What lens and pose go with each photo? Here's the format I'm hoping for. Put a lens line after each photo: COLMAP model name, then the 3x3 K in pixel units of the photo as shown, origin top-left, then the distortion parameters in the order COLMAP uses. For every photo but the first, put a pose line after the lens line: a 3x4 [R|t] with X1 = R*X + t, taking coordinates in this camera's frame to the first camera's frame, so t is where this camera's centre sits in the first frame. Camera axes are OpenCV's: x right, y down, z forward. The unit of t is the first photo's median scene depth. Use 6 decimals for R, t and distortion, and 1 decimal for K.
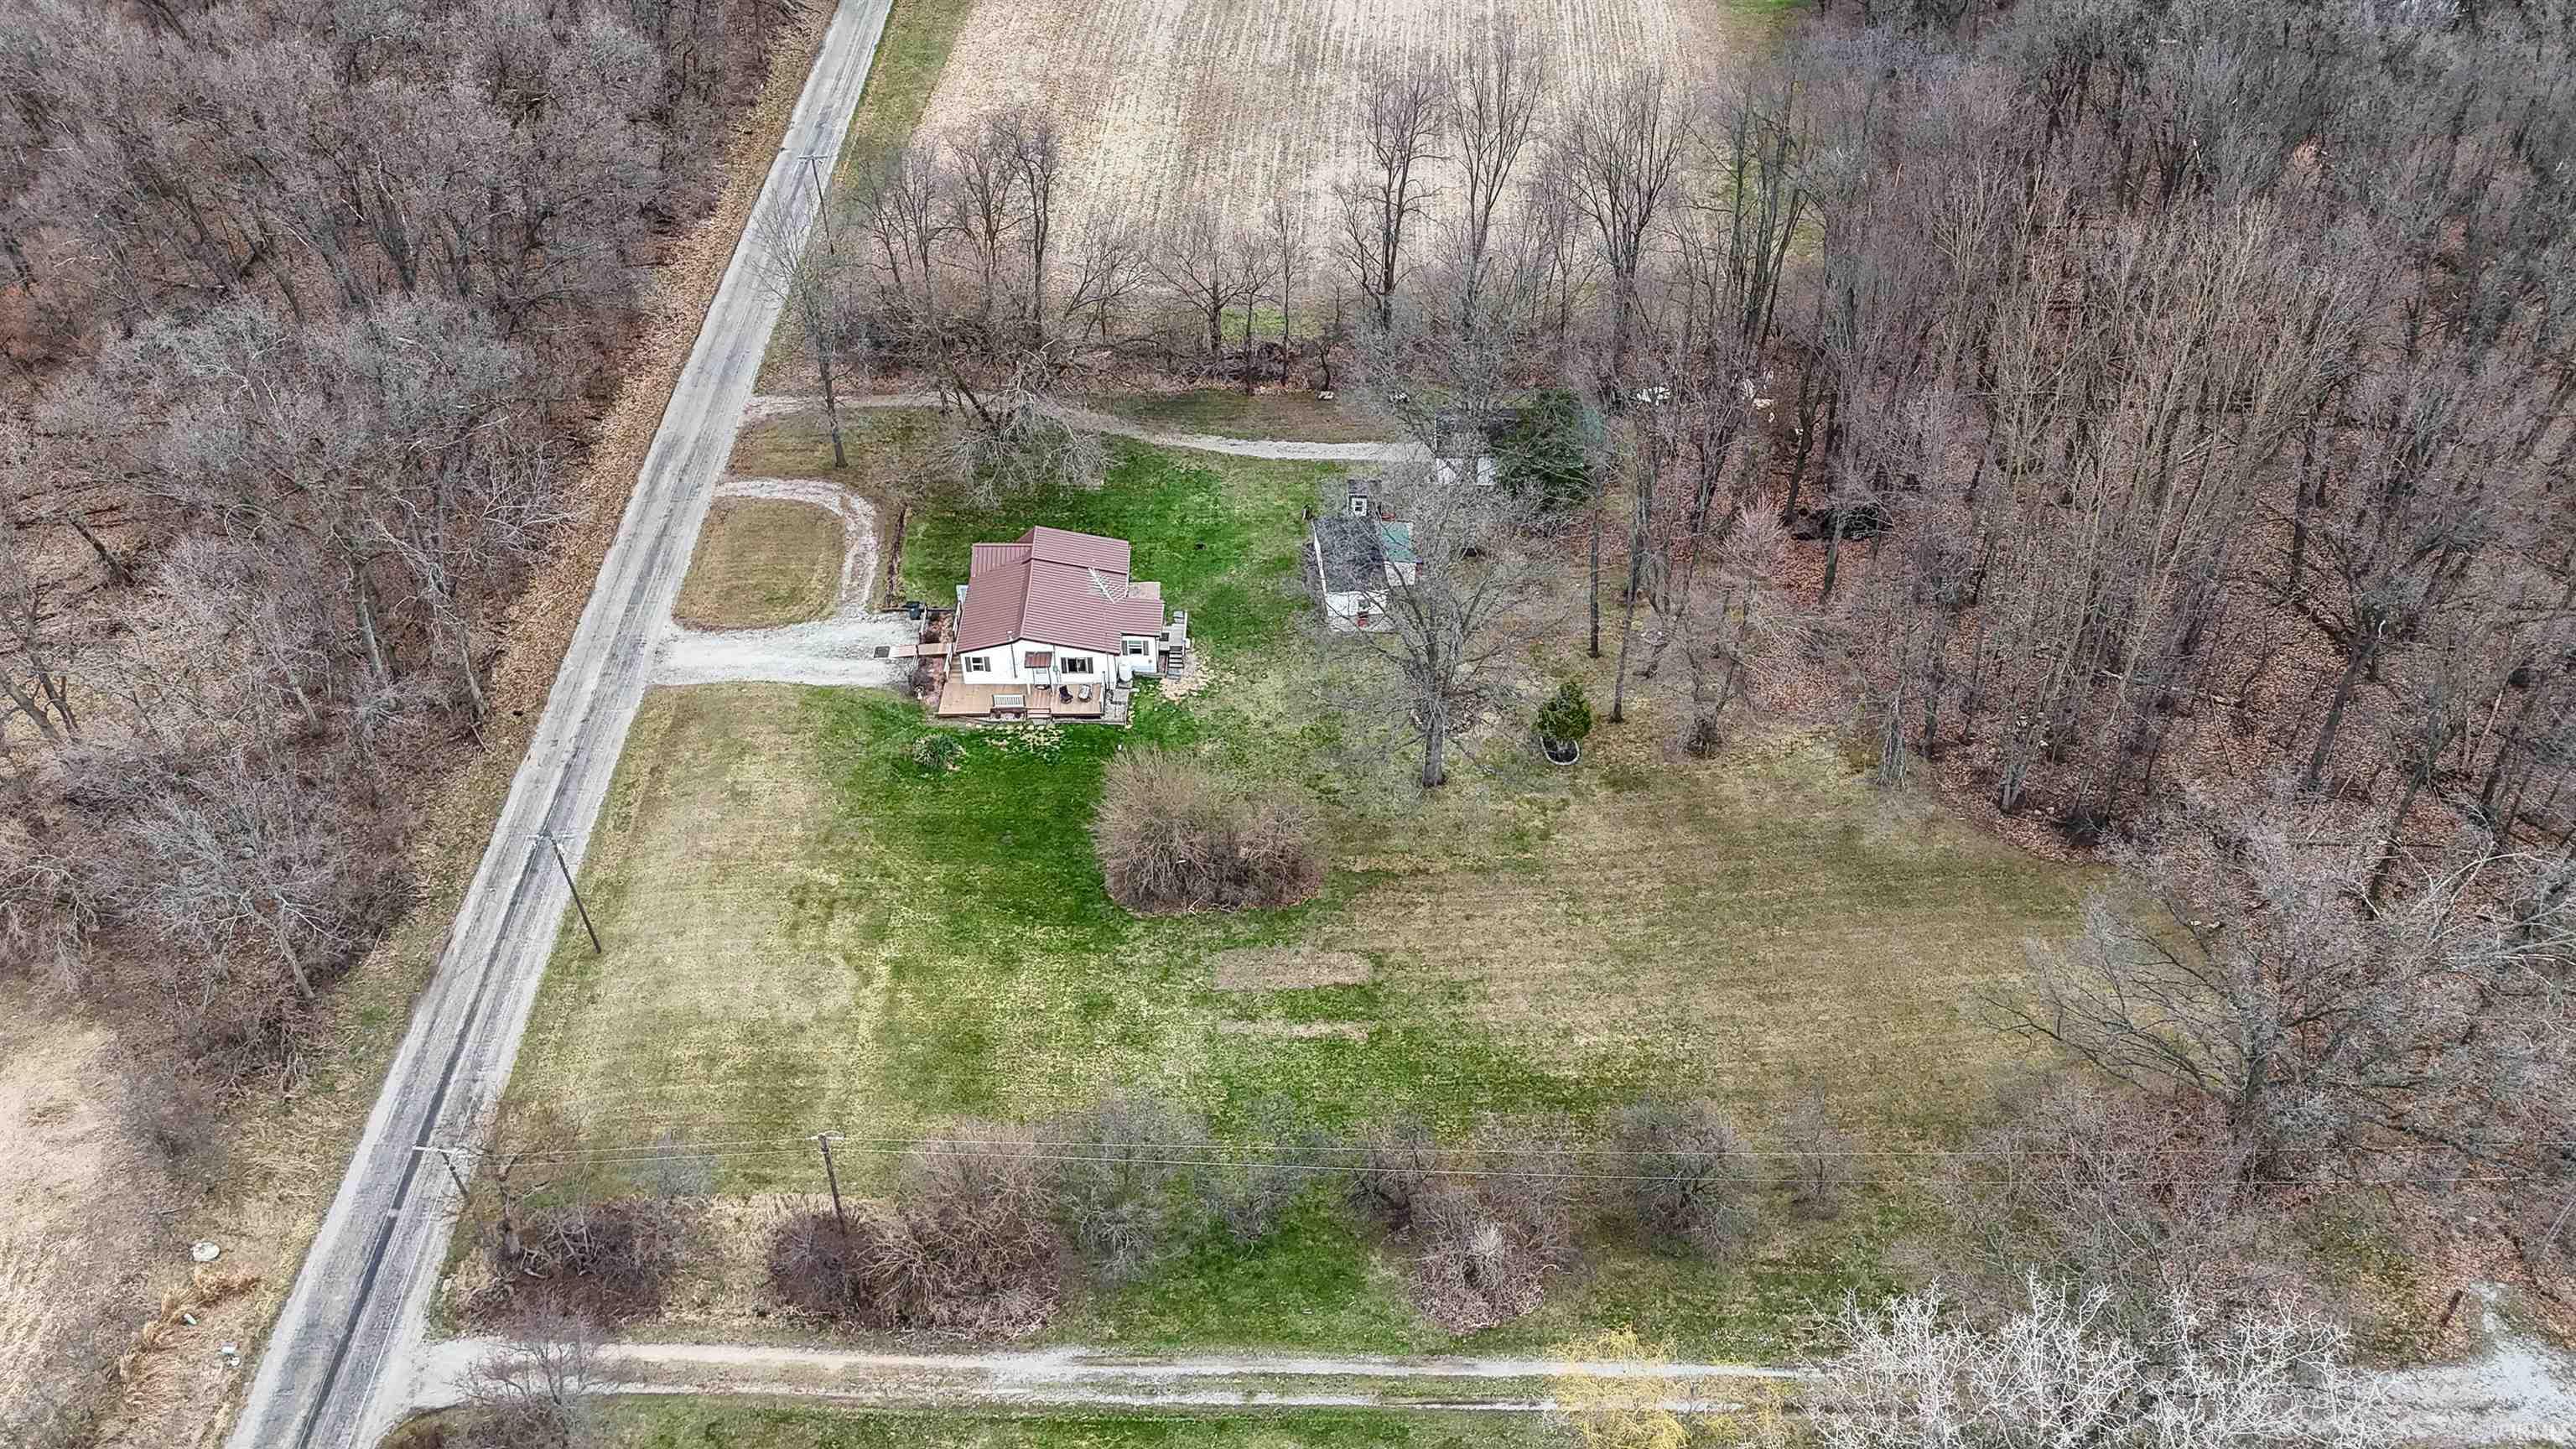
lens RADIAL K [[1898.0, 0, 1282.6], [0, 1898.0, 736.8], [0, 0, 1]] dist [0.028790, -0.004968]
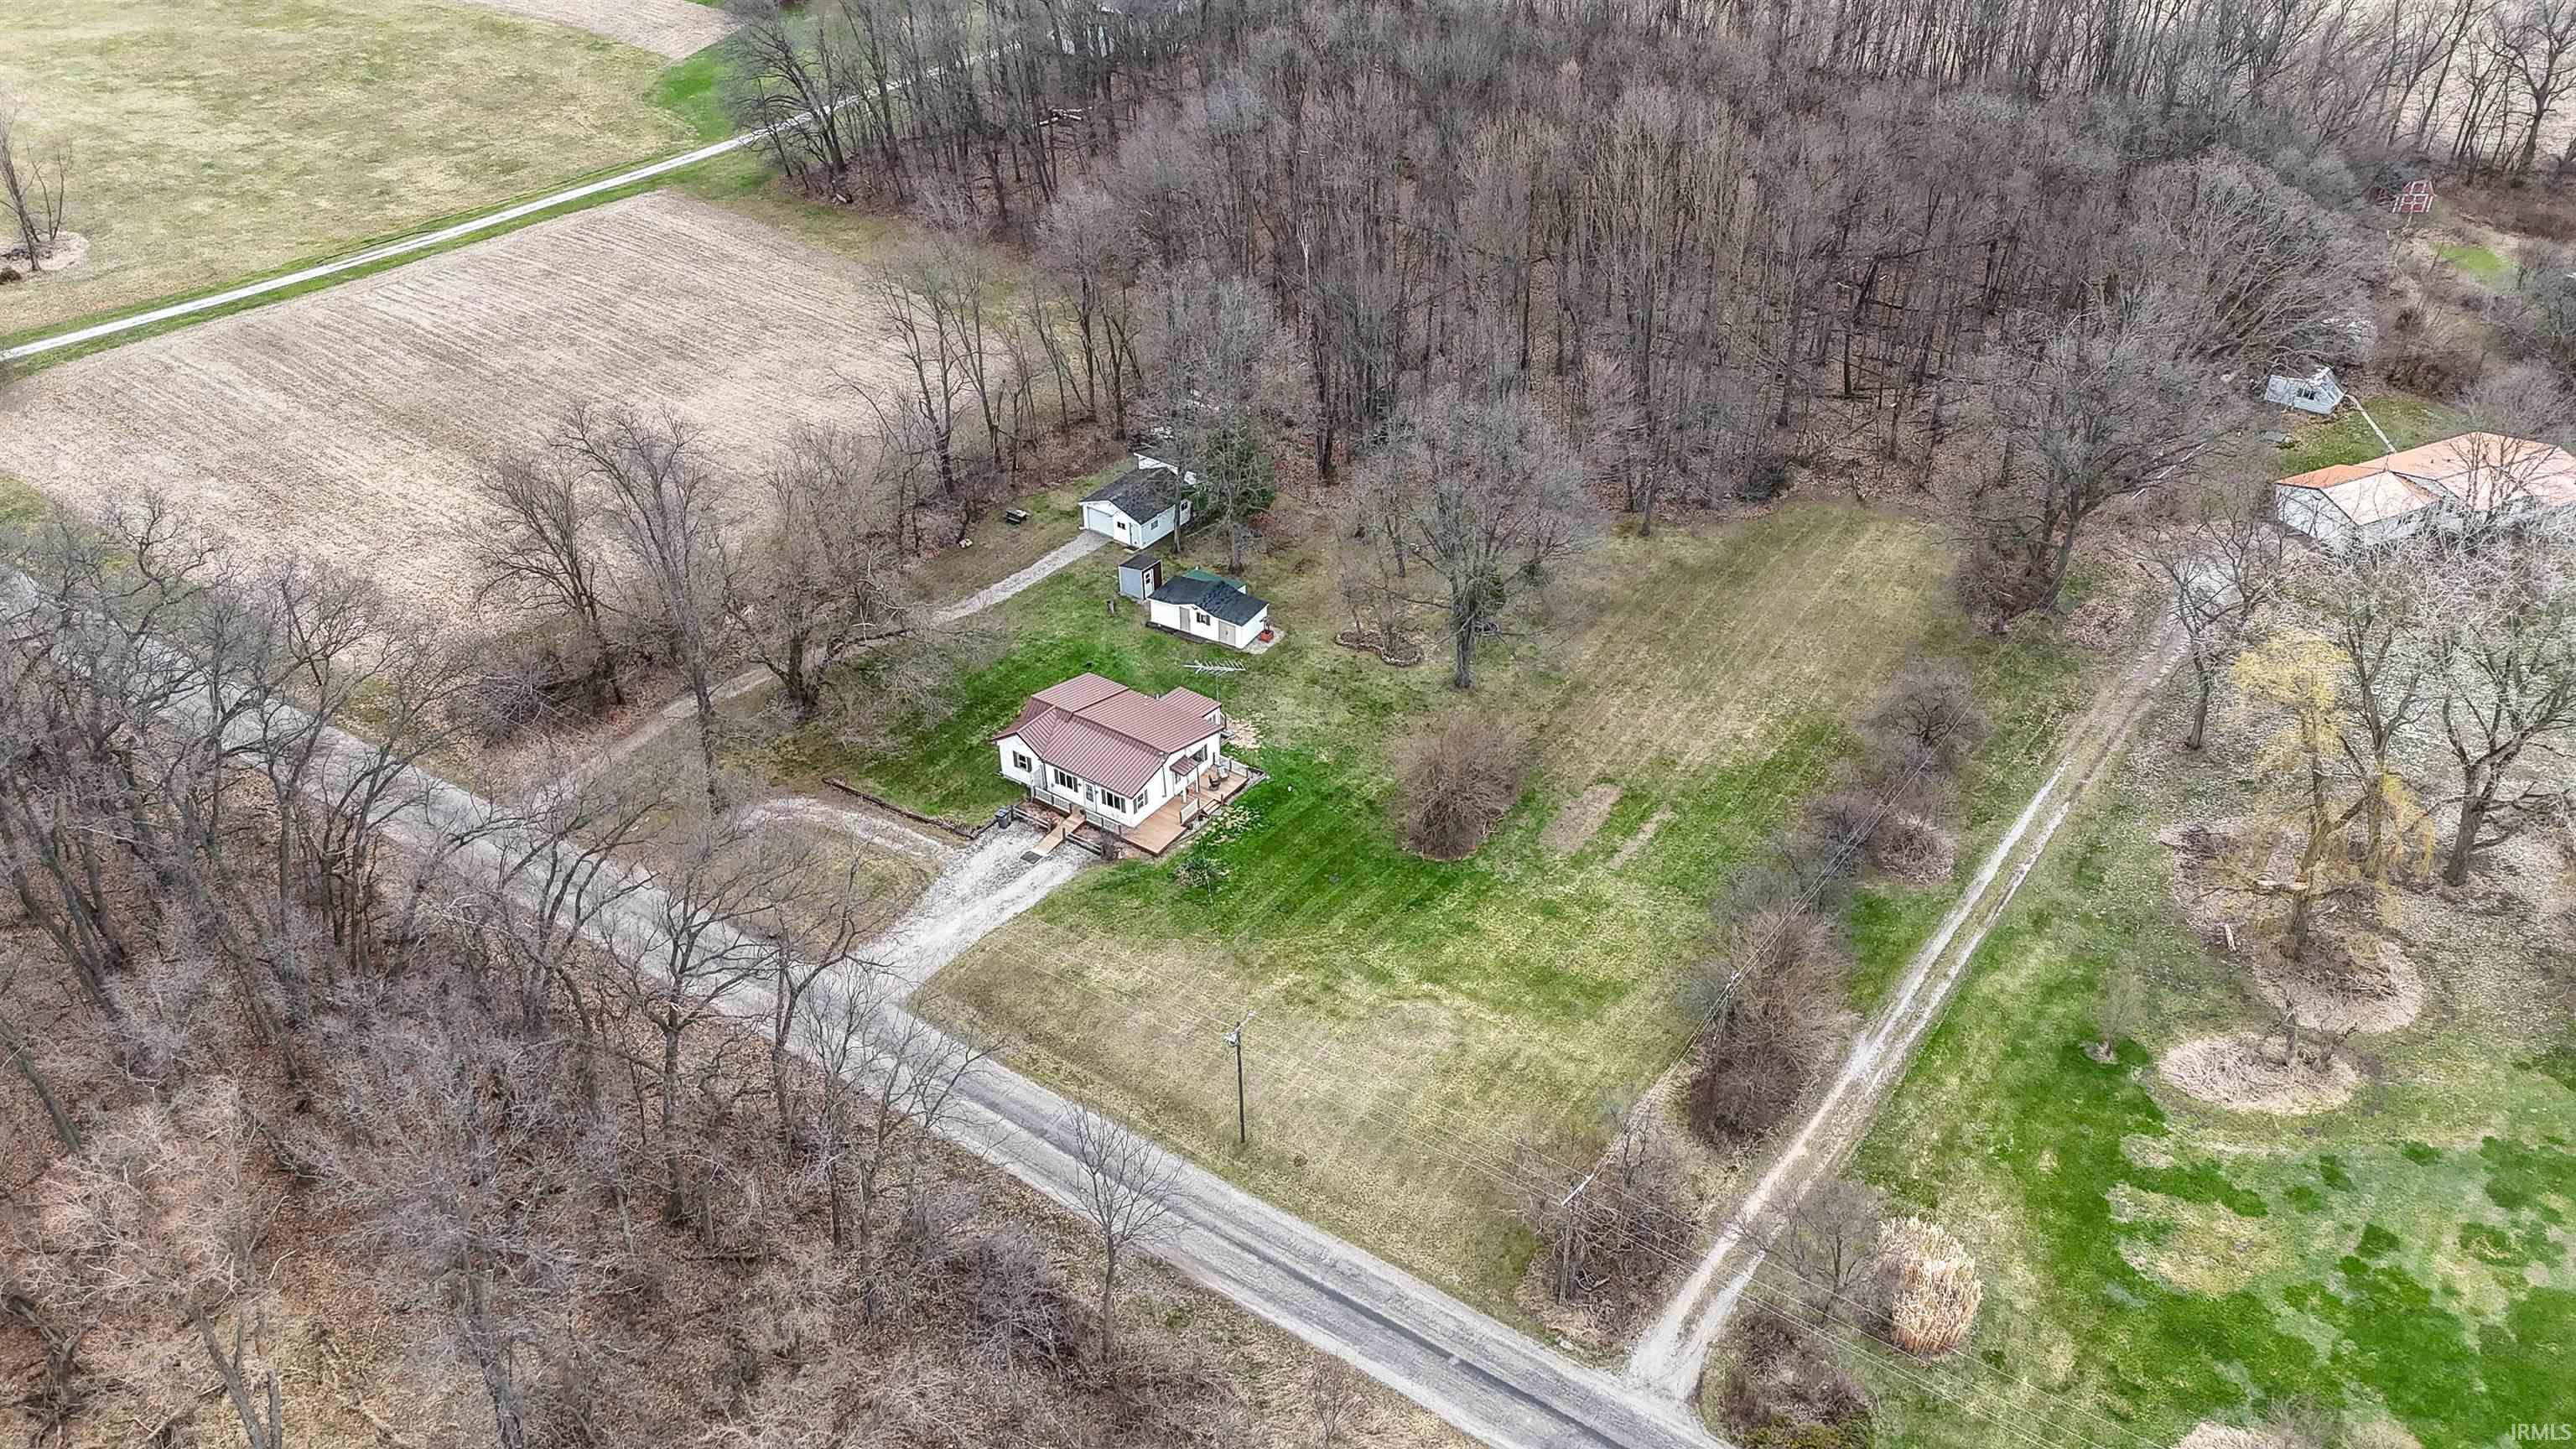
lens RADIAL K [[1927.1, 0, 1288.0], [0, 1927.1, 724.5], [0, 0, 1]] dist [0.040240, -0.003289]
pose [[0.583029, -0.459861, 0.669780, -0.817465], [0.534738, 0.837856, 0.109781, -0.149206], [-0.611663, 0.294152, 0.734400, 0.160244]]
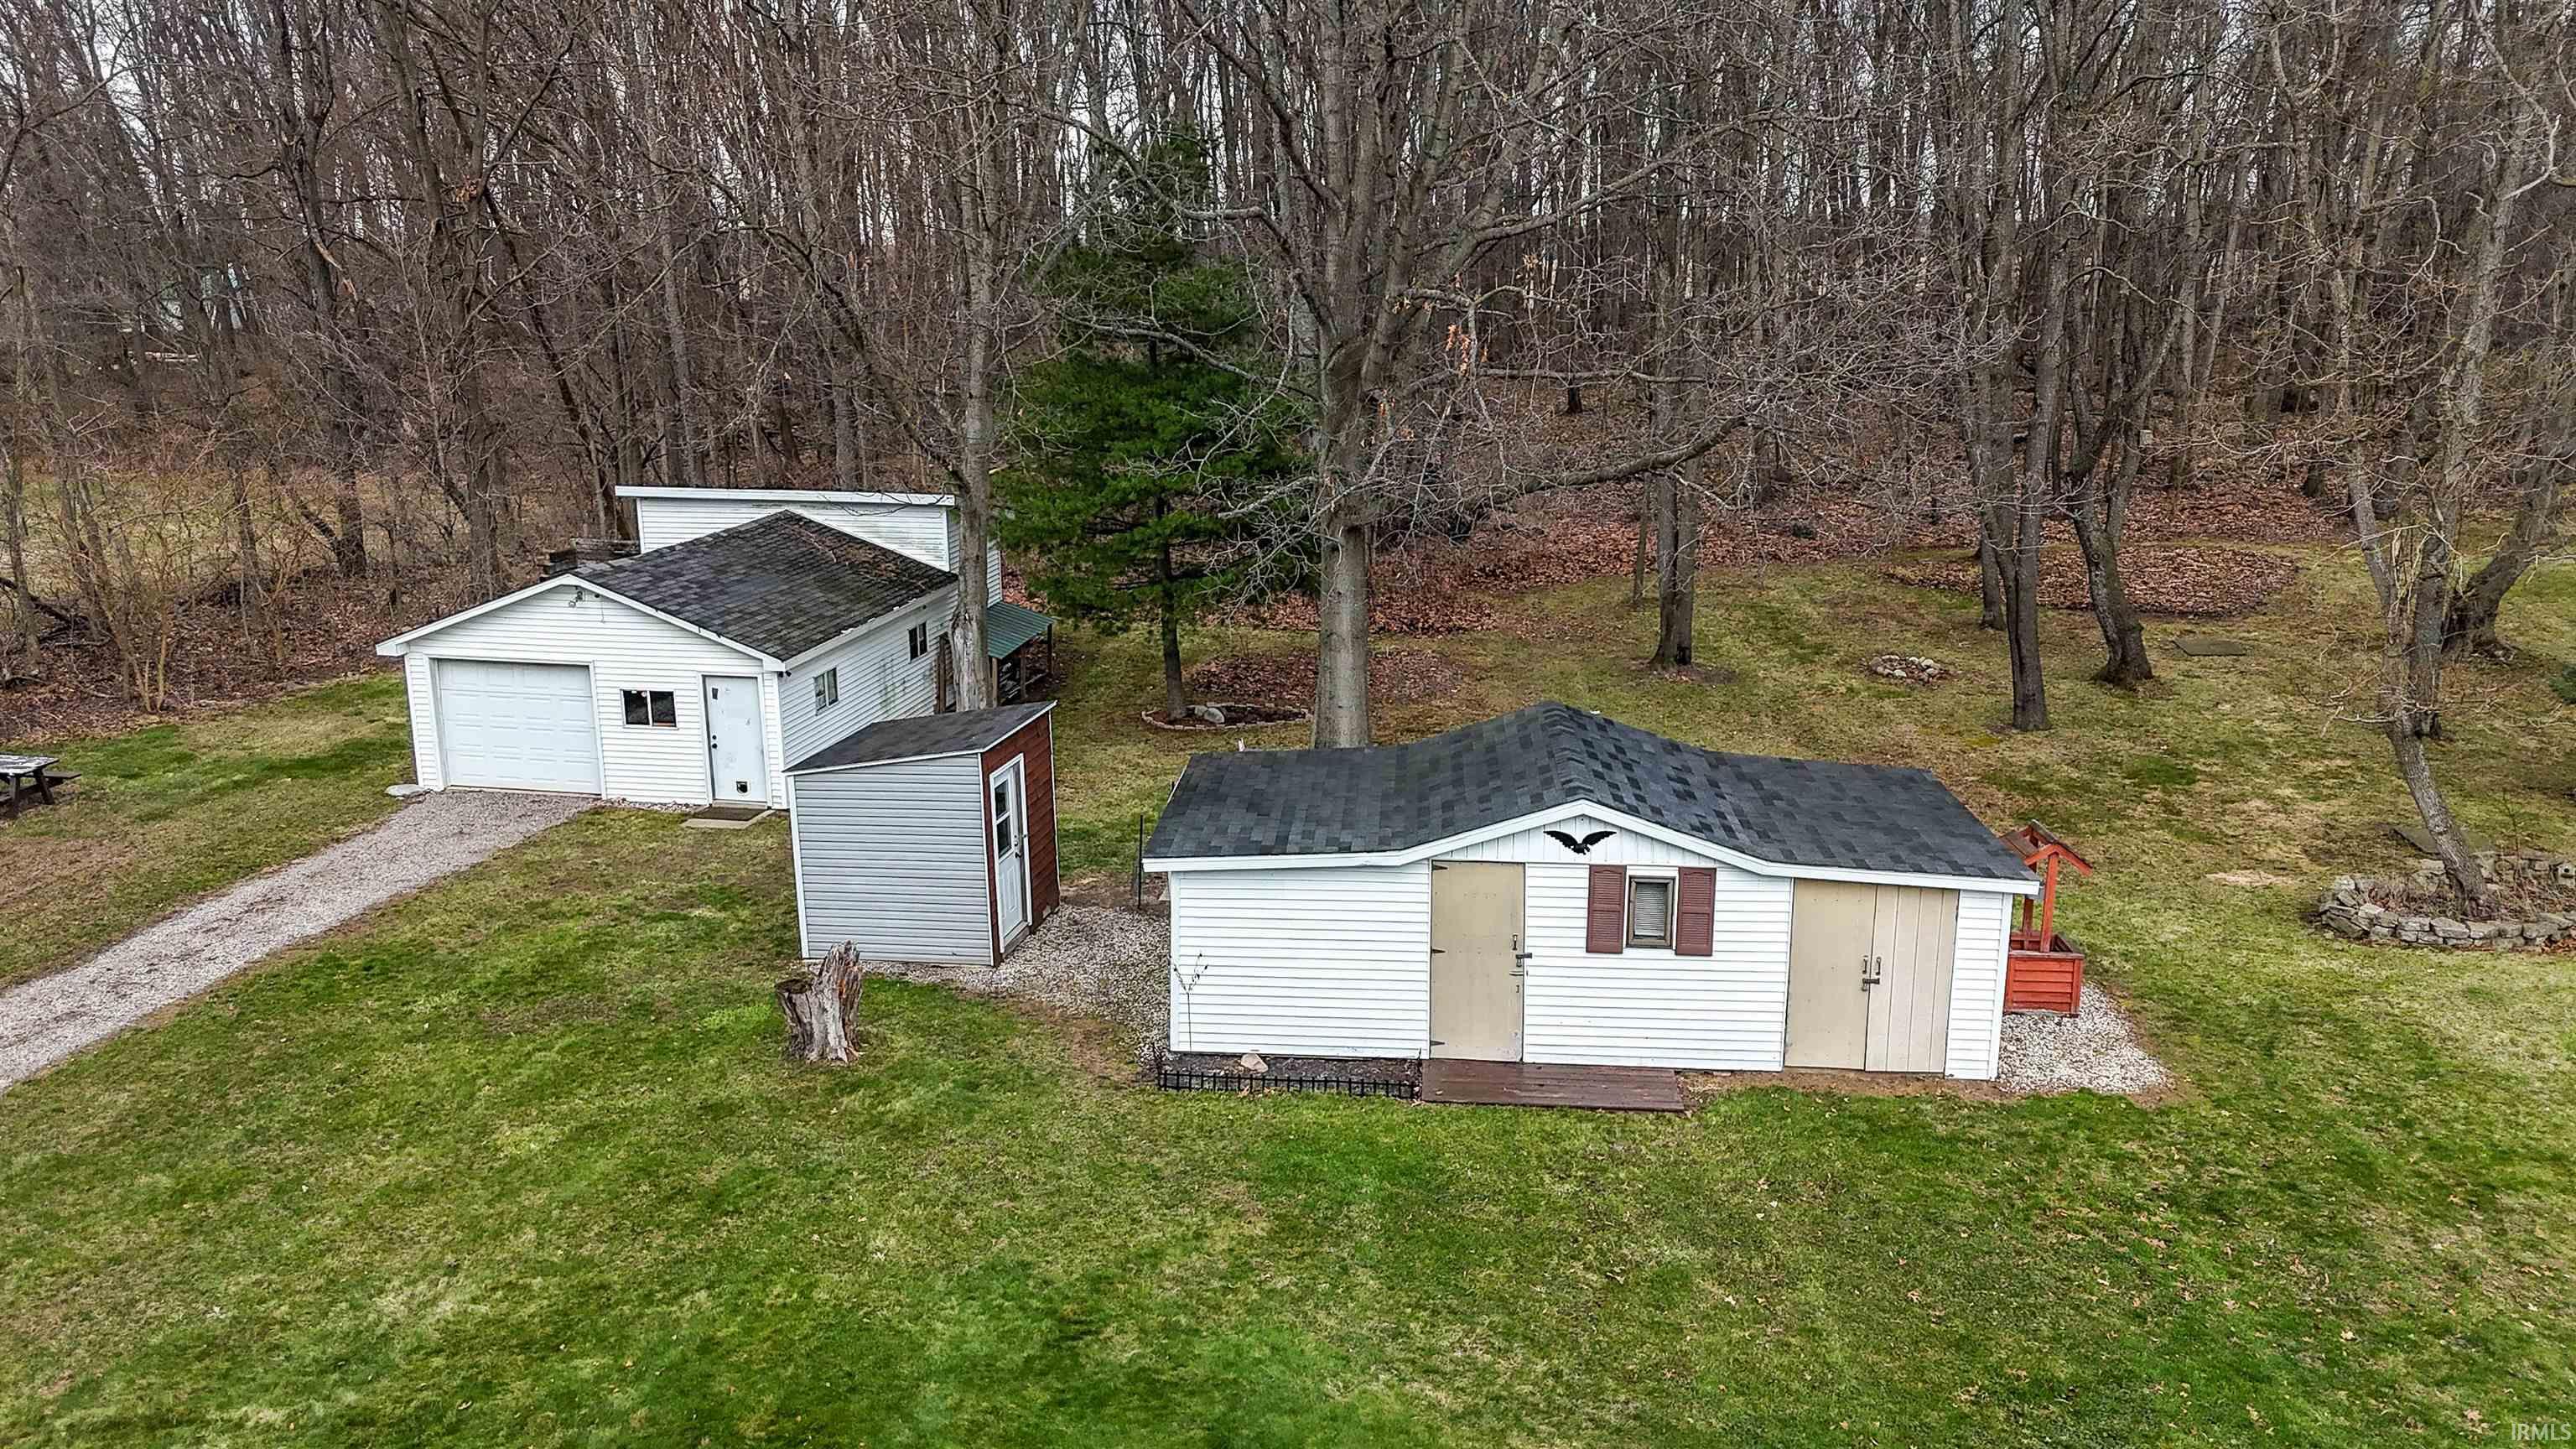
lens RADIAL K [[1927.1, 0, 1288.0], [0, 1927.1, 724.5], [0, 0, 1]] dist [0.040240, -0.003289]
pose [[0.186509, -0.244554, 0.951529, -0.132441], [0.648898, 0.757867, 0.067590, -0.140913], [-0.737662, 0.604839, 0.300039, 1.060648]]
